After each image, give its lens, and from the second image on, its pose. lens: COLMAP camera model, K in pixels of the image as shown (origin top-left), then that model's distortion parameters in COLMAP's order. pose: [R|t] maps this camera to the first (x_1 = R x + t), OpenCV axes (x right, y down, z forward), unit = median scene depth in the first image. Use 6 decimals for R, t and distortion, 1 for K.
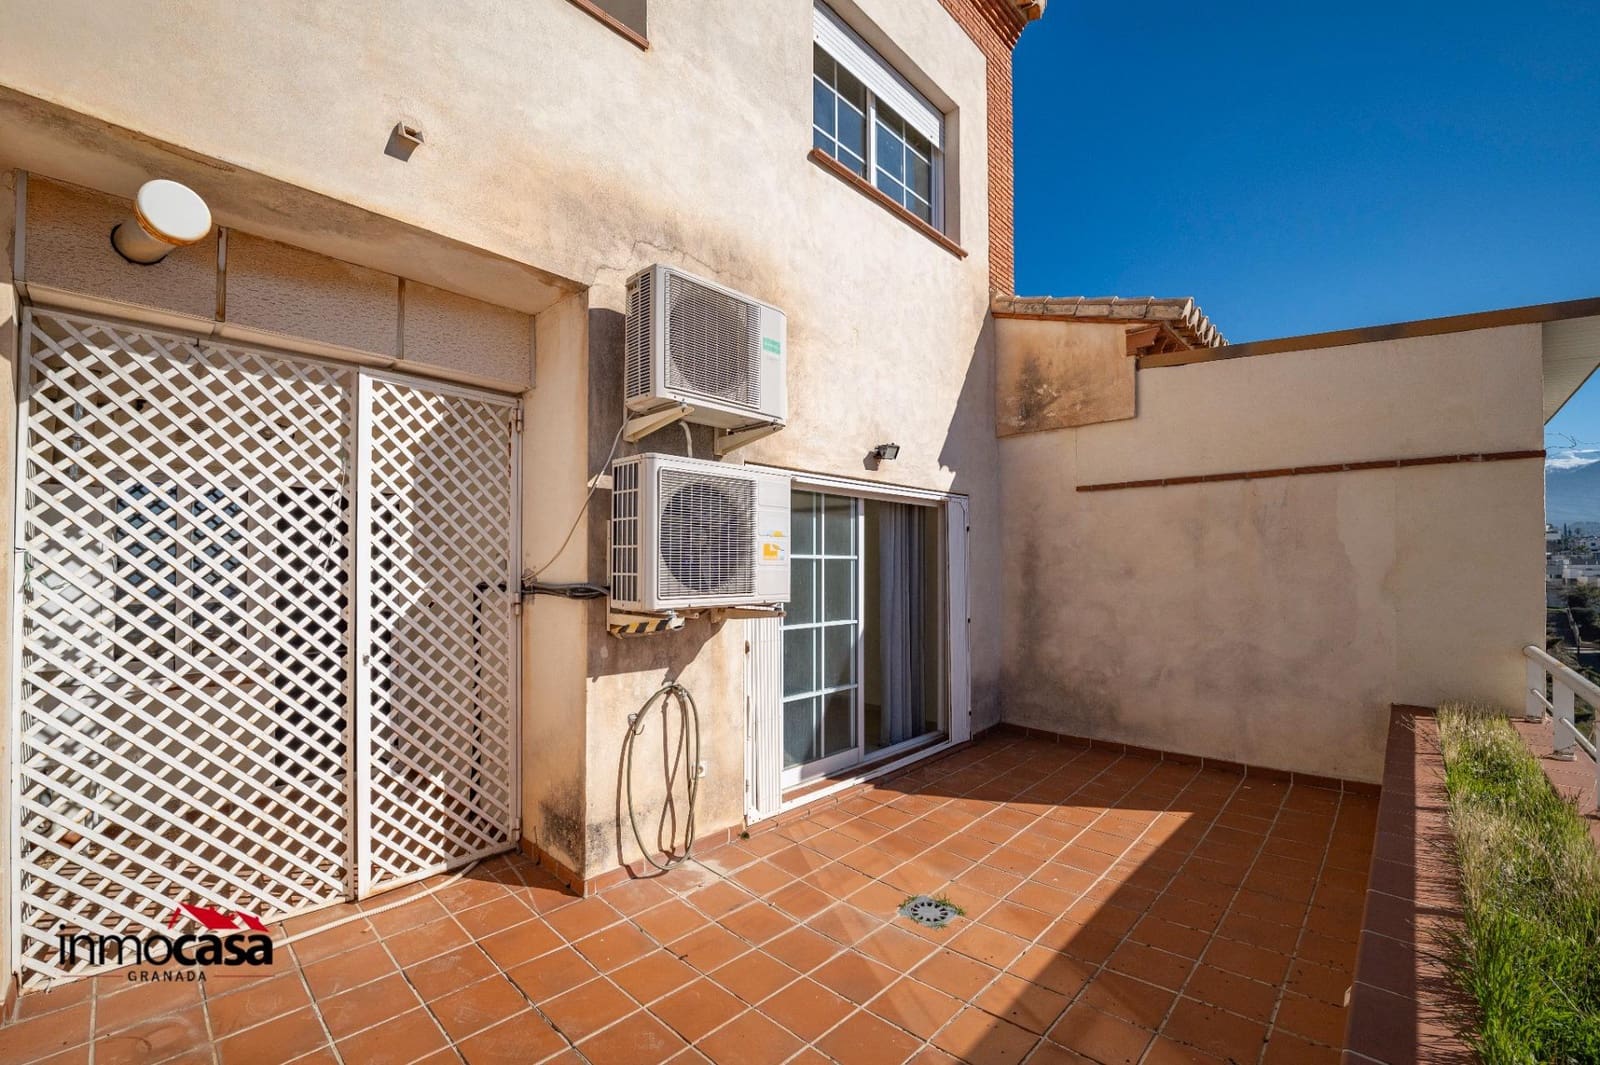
lens RADIAL K [[691.7, 0, 797.9], [0, 691.7, 544.5], [0, 0, 1]] dist [-0.012926, 0.000587]
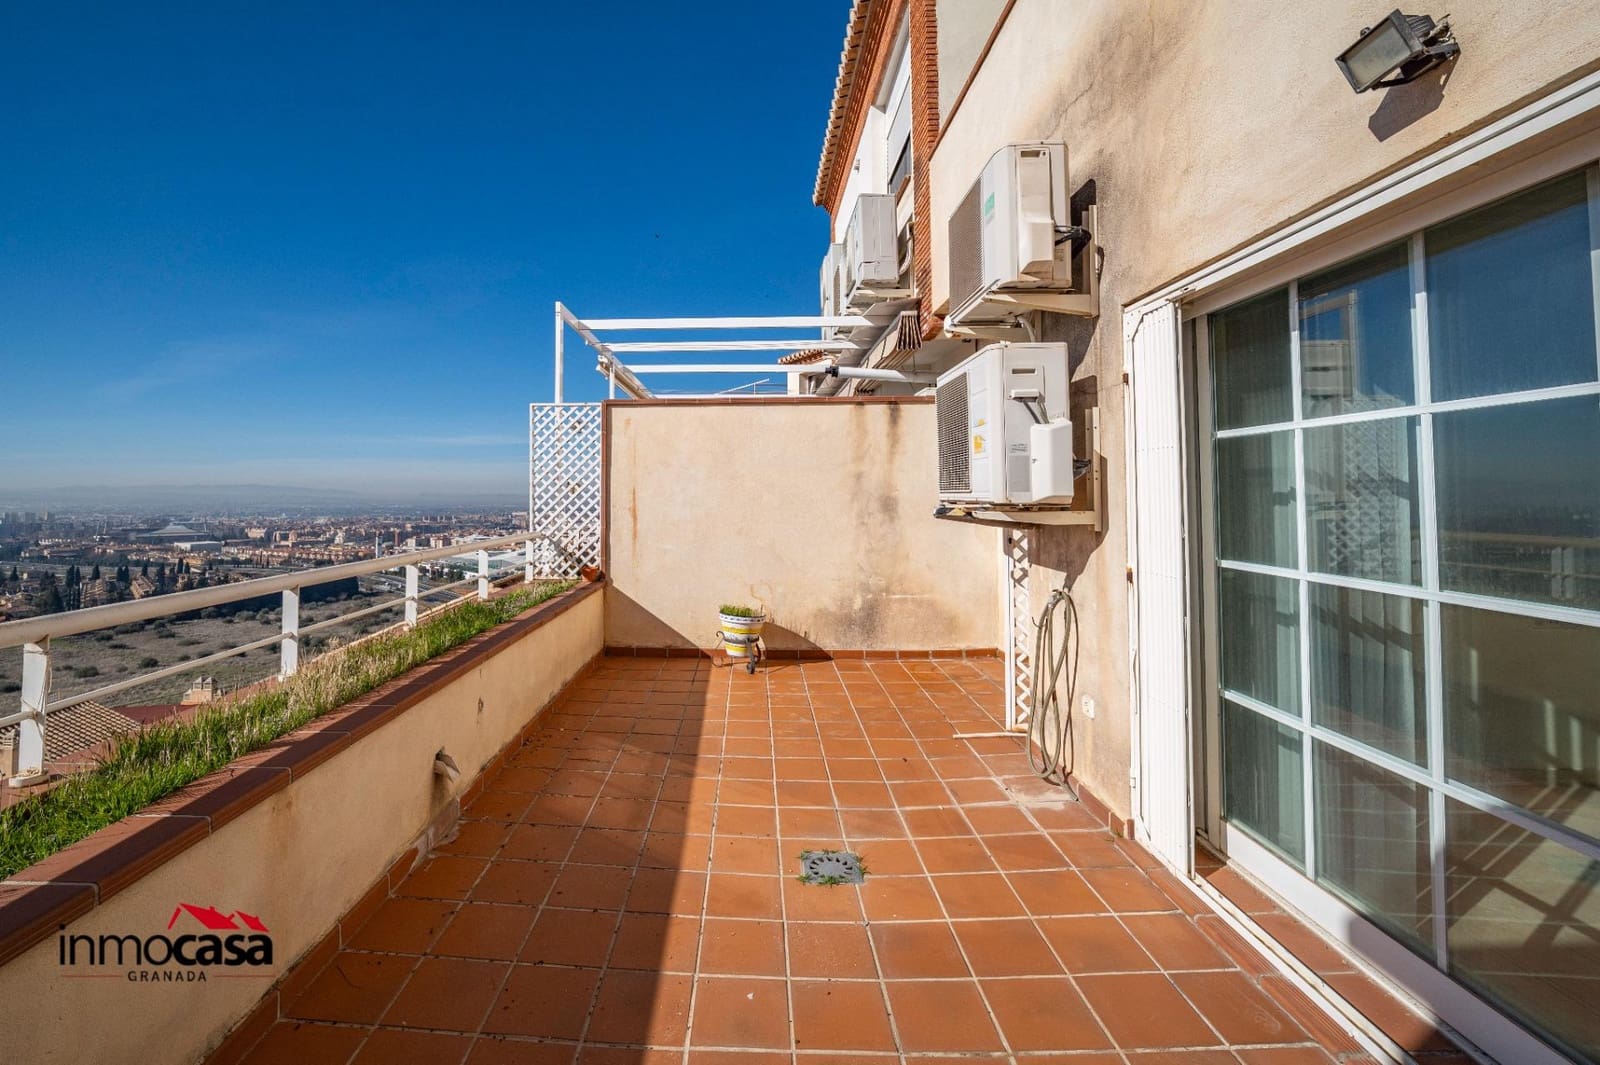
lens RADIAL K [[681.0, 0, 737.9], [0, 681.0, 486.3], [0, 0, 1]] dist [-0.010742, 0.000206]
pose [[-0.758470, -0.012029, -0.651597, 0.744868], [0.017022, 0.999123, -0.038259, 0.094308], [0.651486, -0.040110, -0.757600, 1.431858]]
